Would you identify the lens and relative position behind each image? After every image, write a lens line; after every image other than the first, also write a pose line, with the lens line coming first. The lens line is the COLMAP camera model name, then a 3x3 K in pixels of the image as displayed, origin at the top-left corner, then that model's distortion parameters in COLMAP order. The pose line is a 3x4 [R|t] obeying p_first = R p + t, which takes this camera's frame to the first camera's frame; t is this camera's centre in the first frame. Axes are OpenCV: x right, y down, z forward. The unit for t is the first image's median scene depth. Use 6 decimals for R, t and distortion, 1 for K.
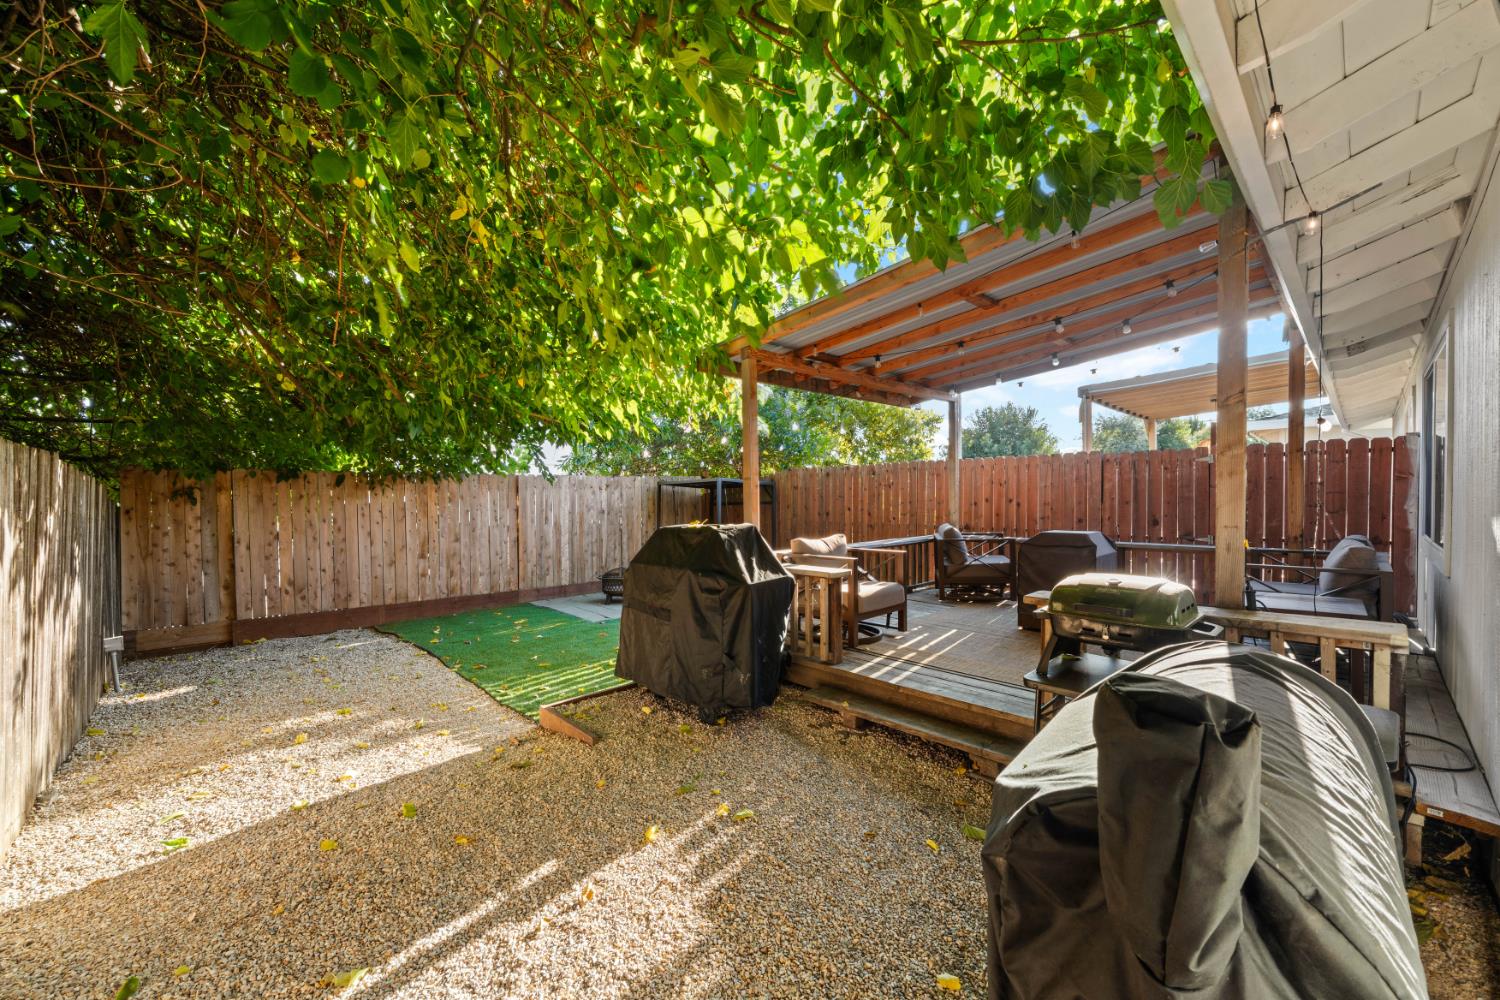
lens RADIAL K [[586.1, 0, 751.3], [0, 586.1, 502.1], [0, 0, 1]] dist [-0.000965, -0.000049]
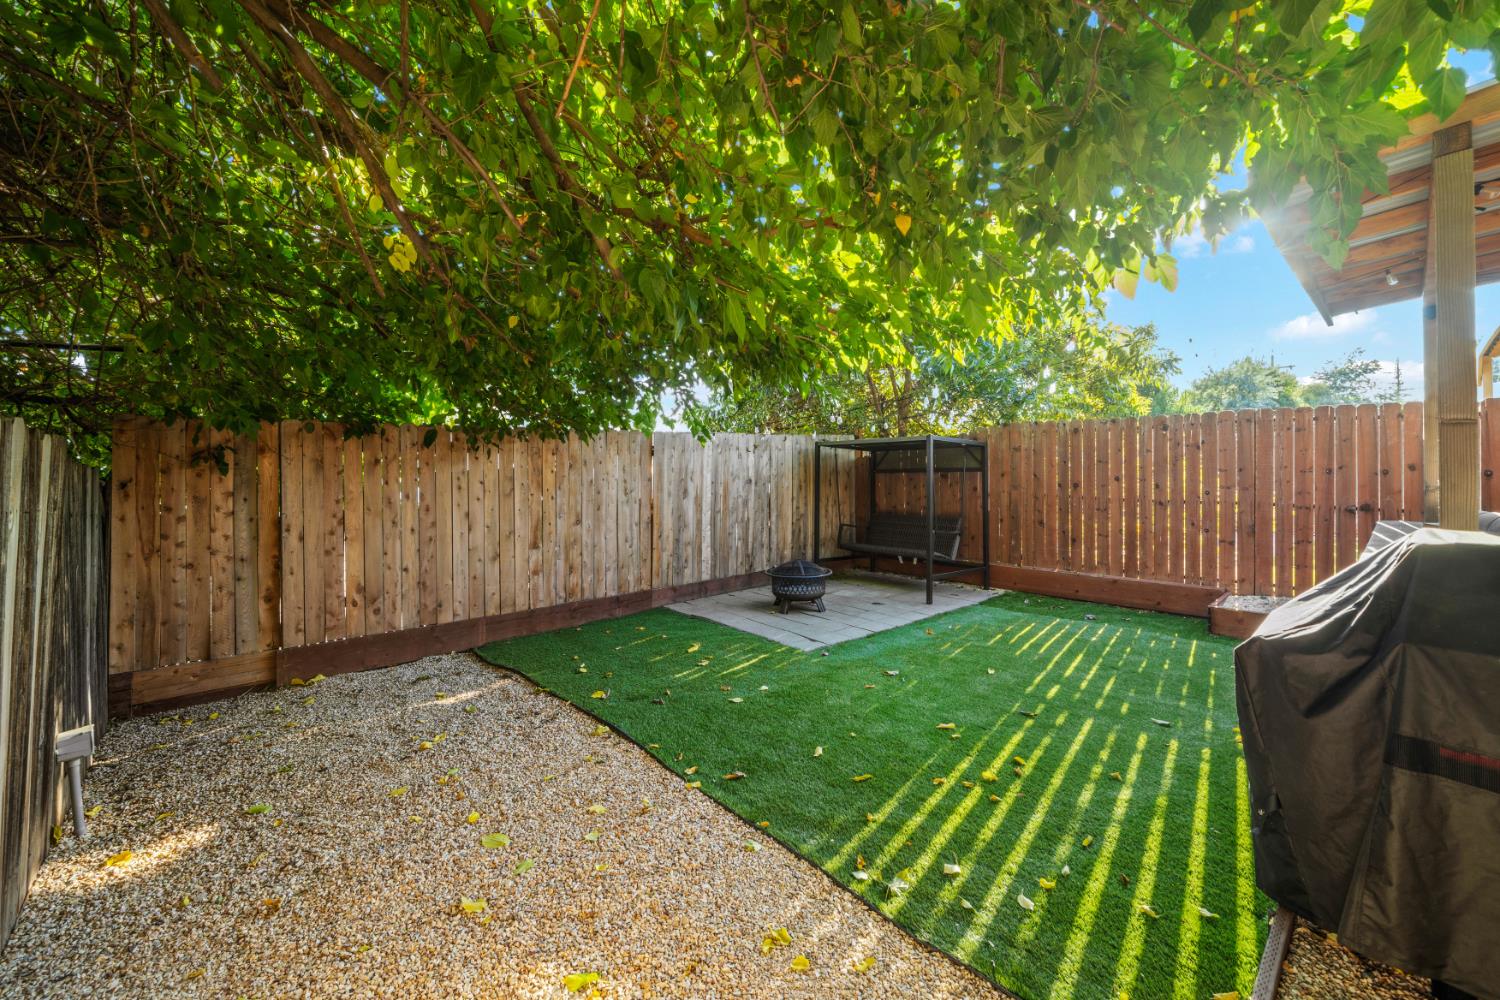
lens RADIAL K [[586.1, 0, 738.4], [0, 586.1, 452.5], [0, 0, 1]] dist [-0.000965, -0.000049]
pose [[0.999512, -0.000593, -0.031223, -0.326654], [-0.000163, 0.999707, -0.024217, -0.003111], [0.031228, 0.024211, 0.999219, 0.332854]]
